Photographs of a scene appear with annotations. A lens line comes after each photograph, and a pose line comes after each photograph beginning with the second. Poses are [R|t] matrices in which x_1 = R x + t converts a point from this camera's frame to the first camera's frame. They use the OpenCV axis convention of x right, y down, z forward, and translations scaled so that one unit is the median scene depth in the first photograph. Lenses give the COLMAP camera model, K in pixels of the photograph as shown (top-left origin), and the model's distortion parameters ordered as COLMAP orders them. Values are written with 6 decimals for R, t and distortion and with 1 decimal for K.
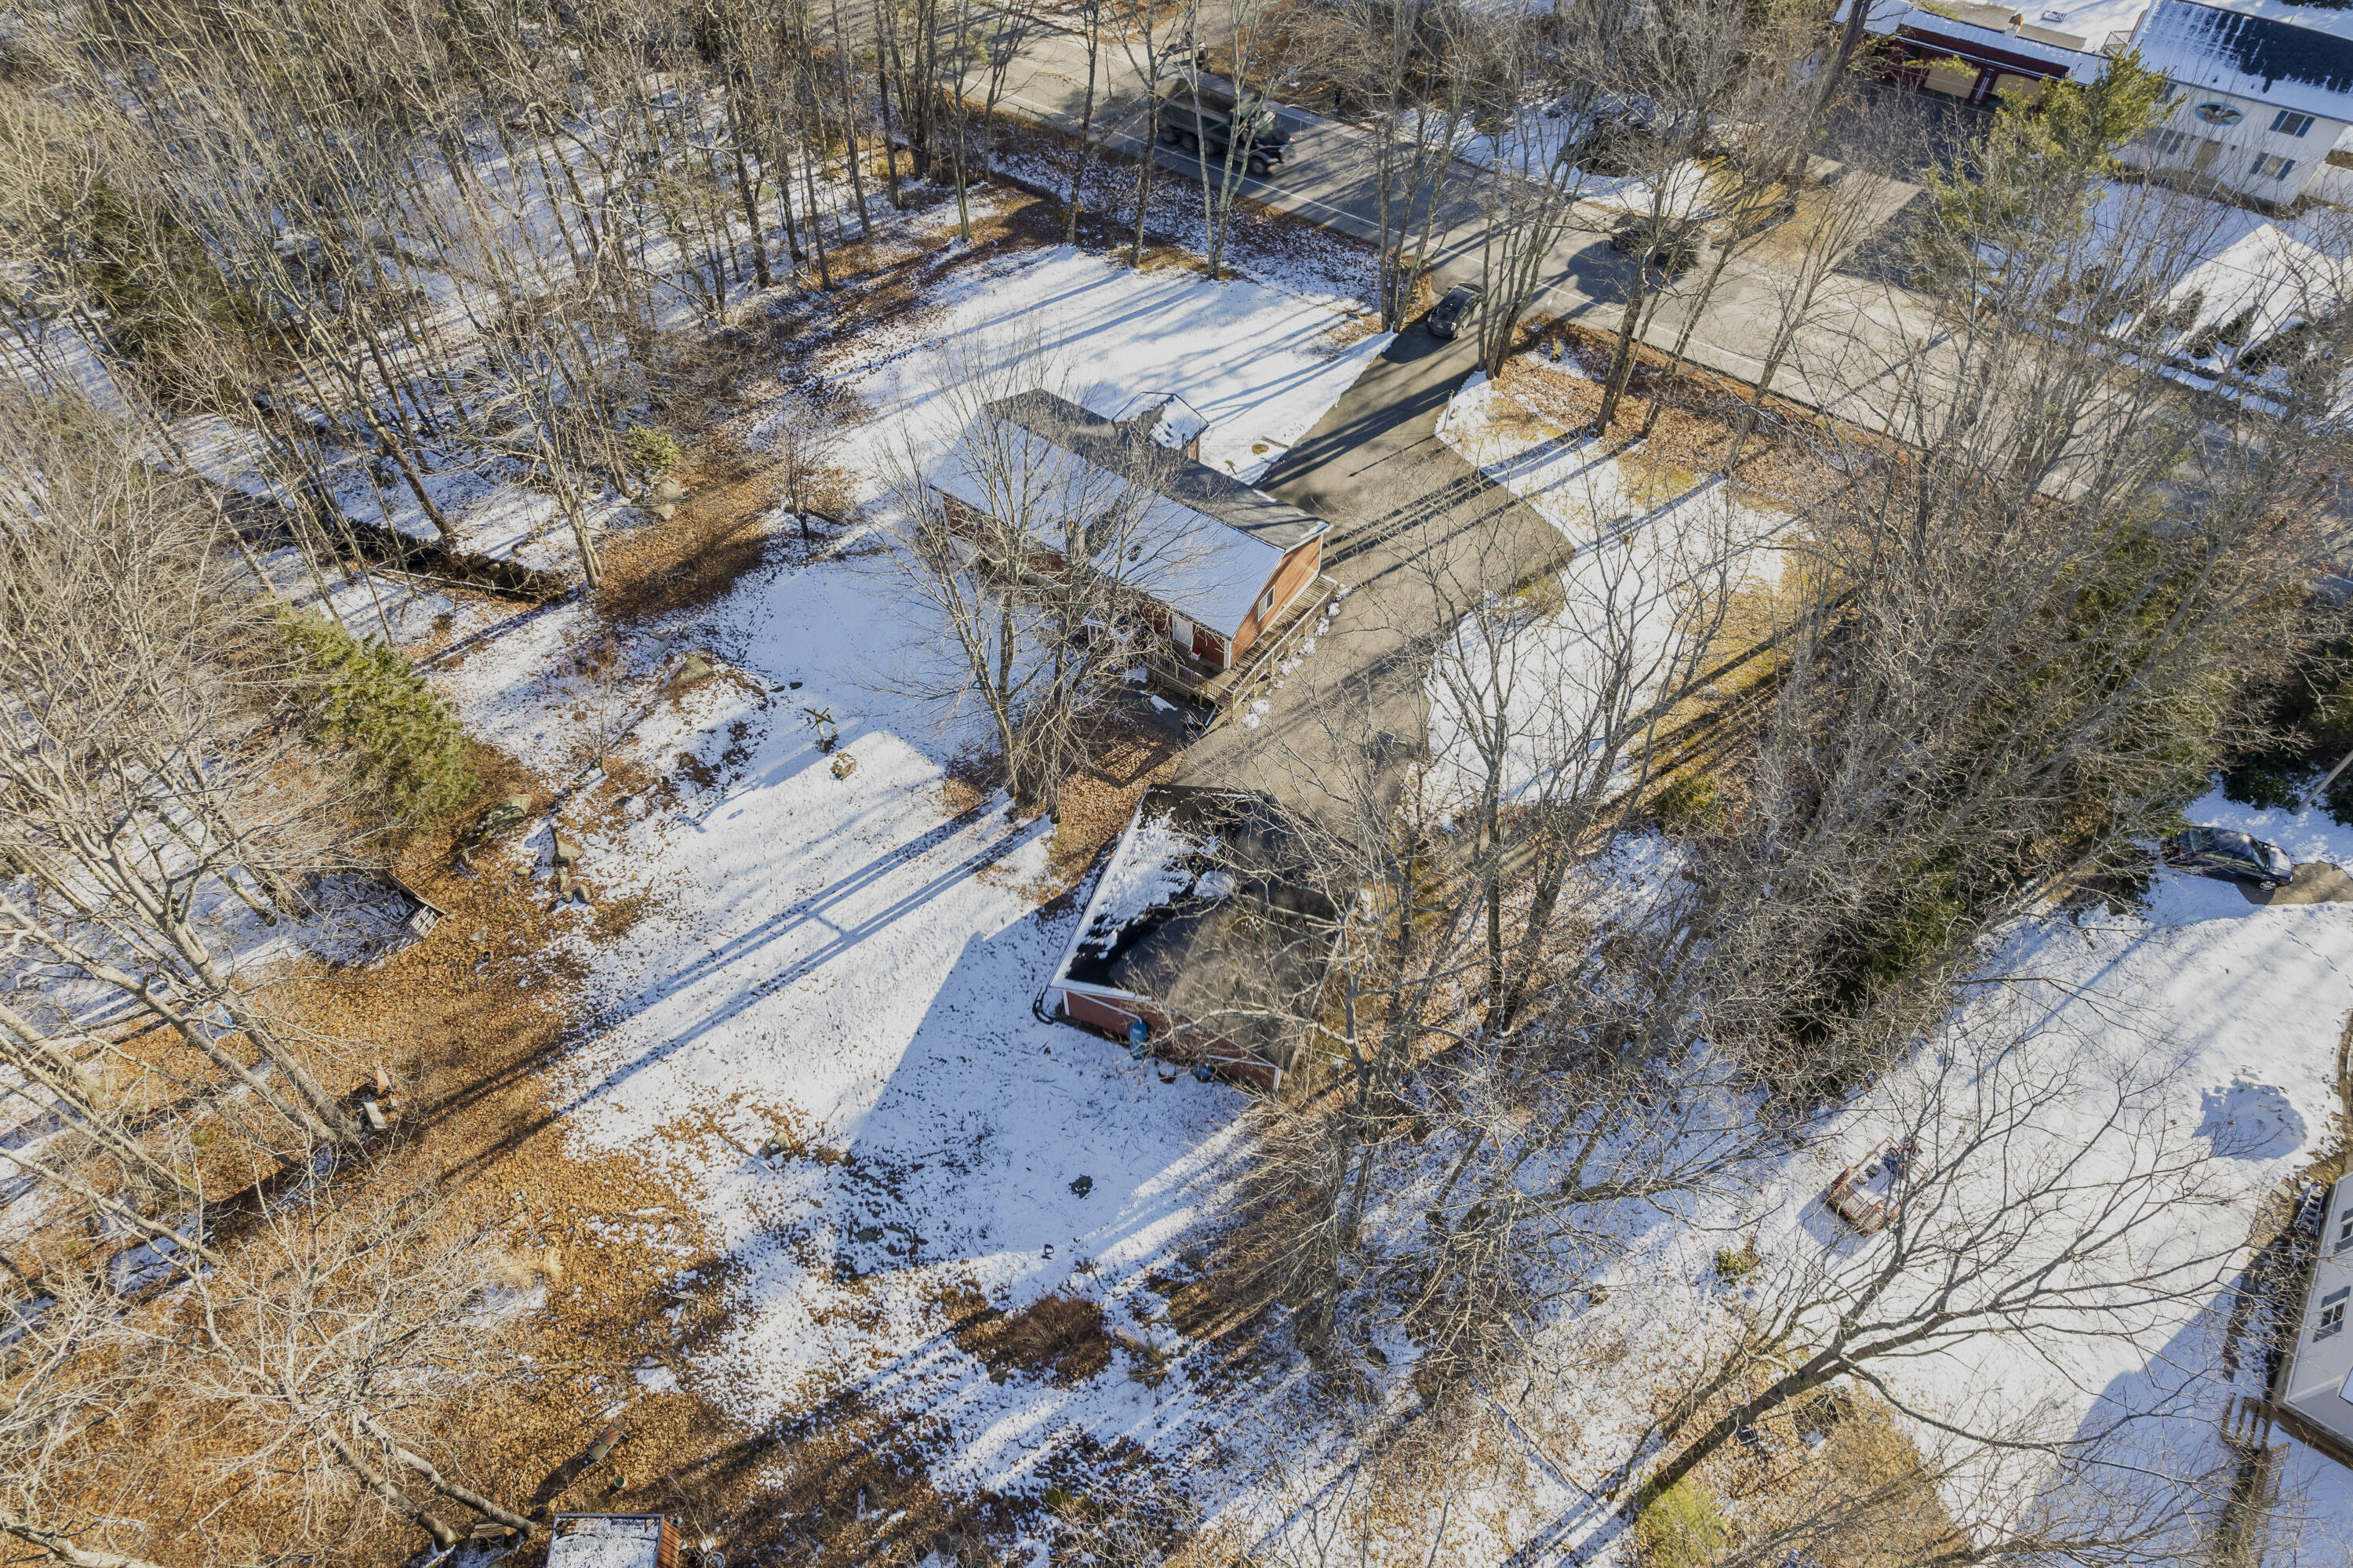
lens RADIAL K [[1501.4, 0, 1176.5], [0, 1501.4, 784.0], [0, 0, 1]] dist [-0.043703, -0.000418]
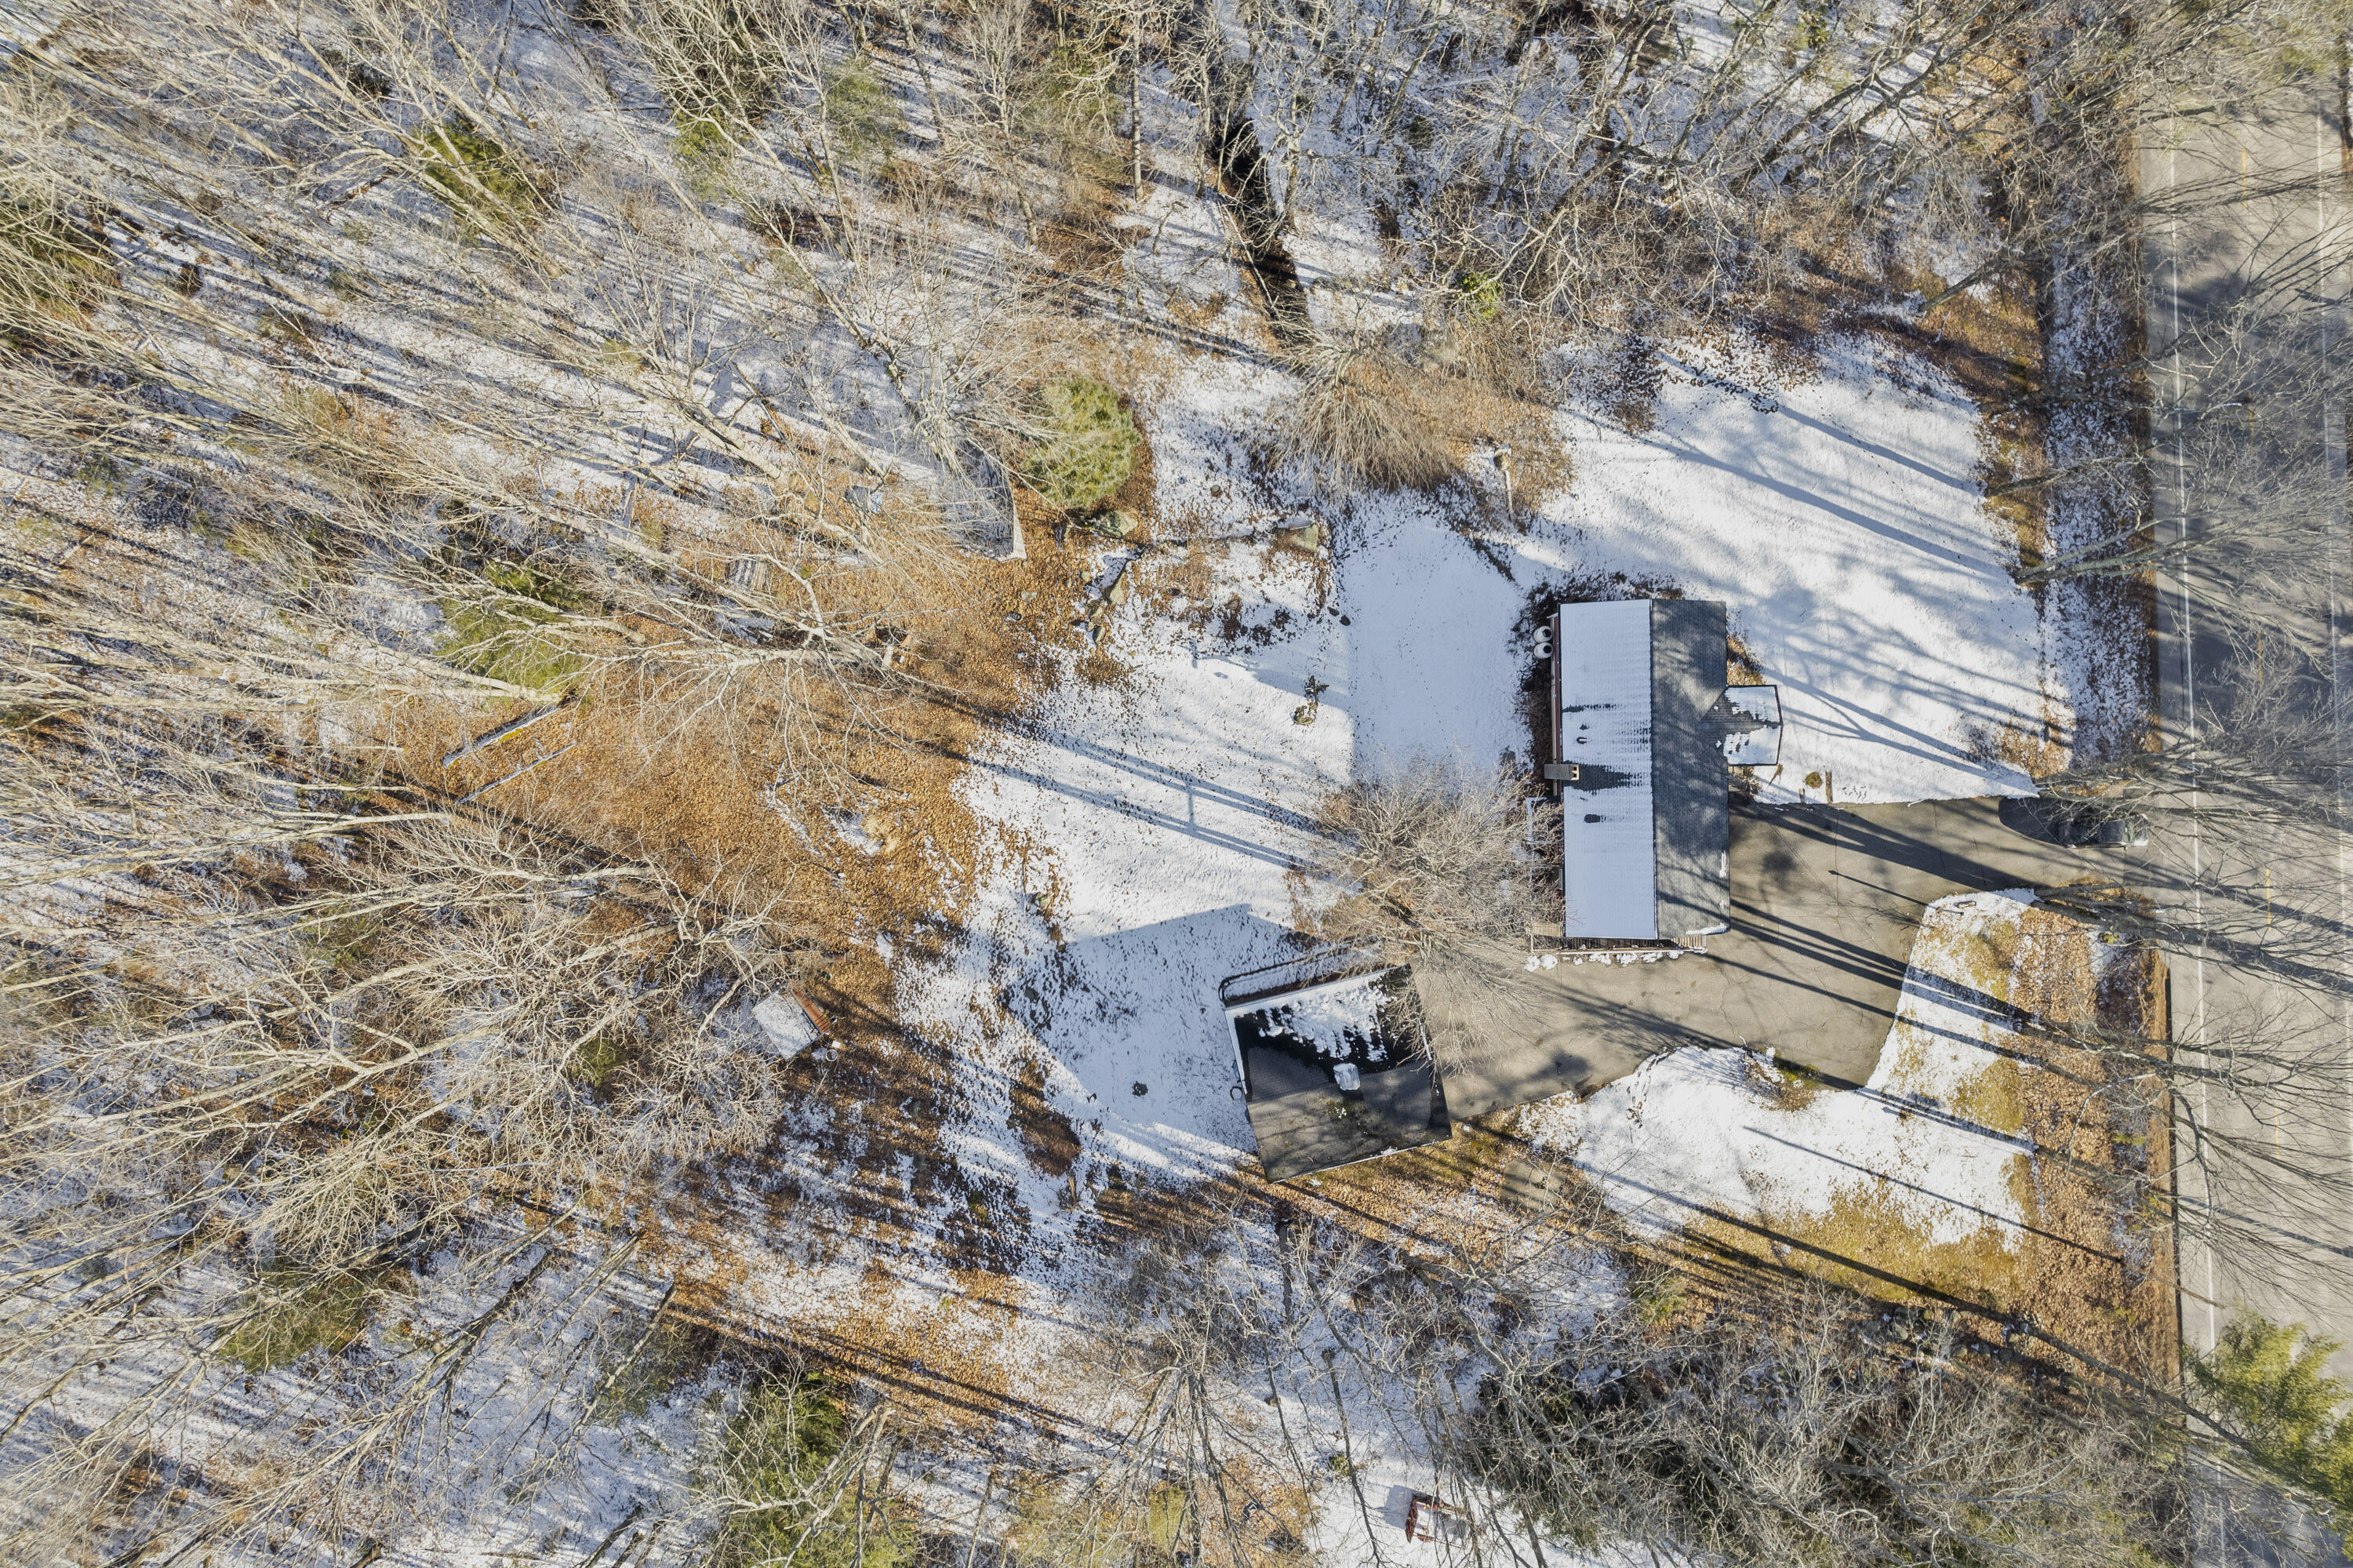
lens RADIAL K [[1501.4, 0, 1176.5], [0, 1501.4, 784.0], [0, 0, 1]] dist [-0.043703, -0.000418]
pose [[0.586308, 0.810060, 0.006799, -0.266686], [-0.648003, 0.463944, 0.604026, -0.713325], [0.486143, -0.358551, 0.796936, -0.056757]]
